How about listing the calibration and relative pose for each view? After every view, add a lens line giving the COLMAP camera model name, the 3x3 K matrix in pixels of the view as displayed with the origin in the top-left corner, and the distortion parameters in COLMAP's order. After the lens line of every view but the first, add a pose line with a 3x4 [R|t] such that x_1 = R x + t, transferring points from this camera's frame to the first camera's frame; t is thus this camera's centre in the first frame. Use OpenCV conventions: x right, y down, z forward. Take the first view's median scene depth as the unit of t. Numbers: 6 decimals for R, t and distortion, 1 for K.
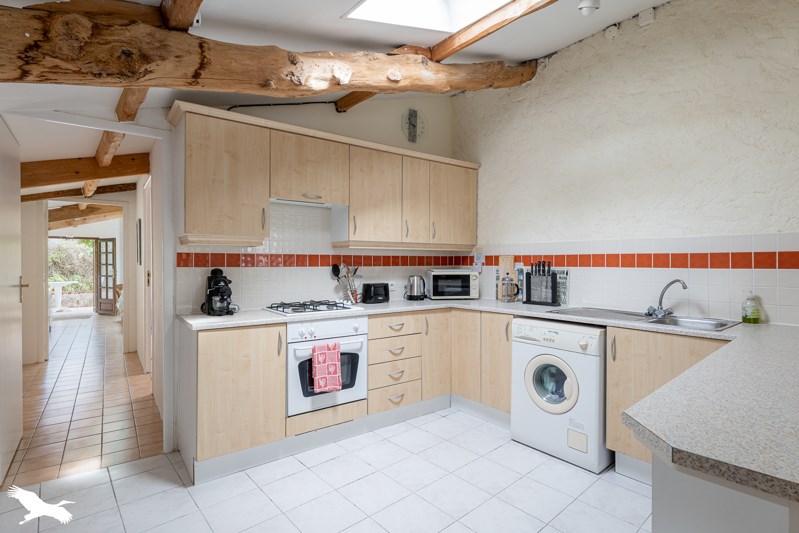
lens RADIAL K [[432.1, 0, 398.8], [0, 432.1, 265.4], [0, 0, 1]] dist [-0.002364, 0.000010]
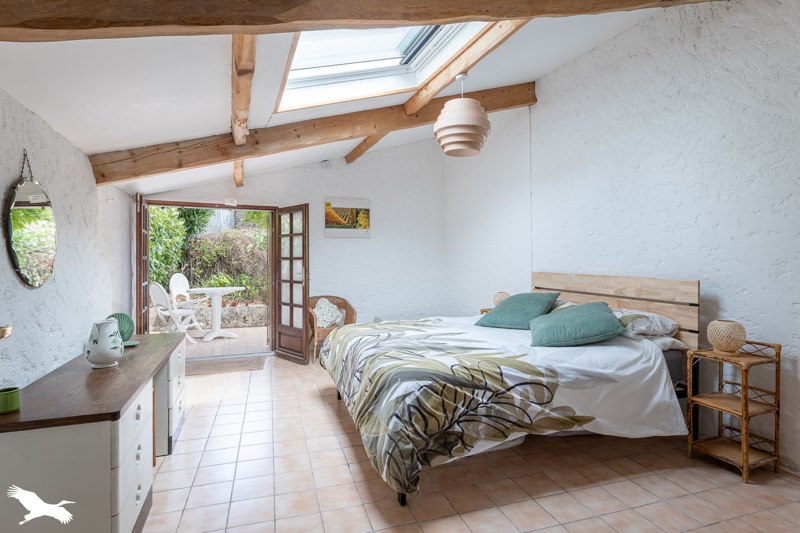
lens RADIAL K [[432.6, 0, 399.2], [0, 432.6, 264.4], [0, 0, 1]] dist [-0.002364, 0.000010]
pose [[0.954036, 0.005031, -0.299650, -0.402760], [-0.004465, 0.999987, 0.002573, 0.002895], [0.299659, -0.001116, 0.954046, 0.552381]]
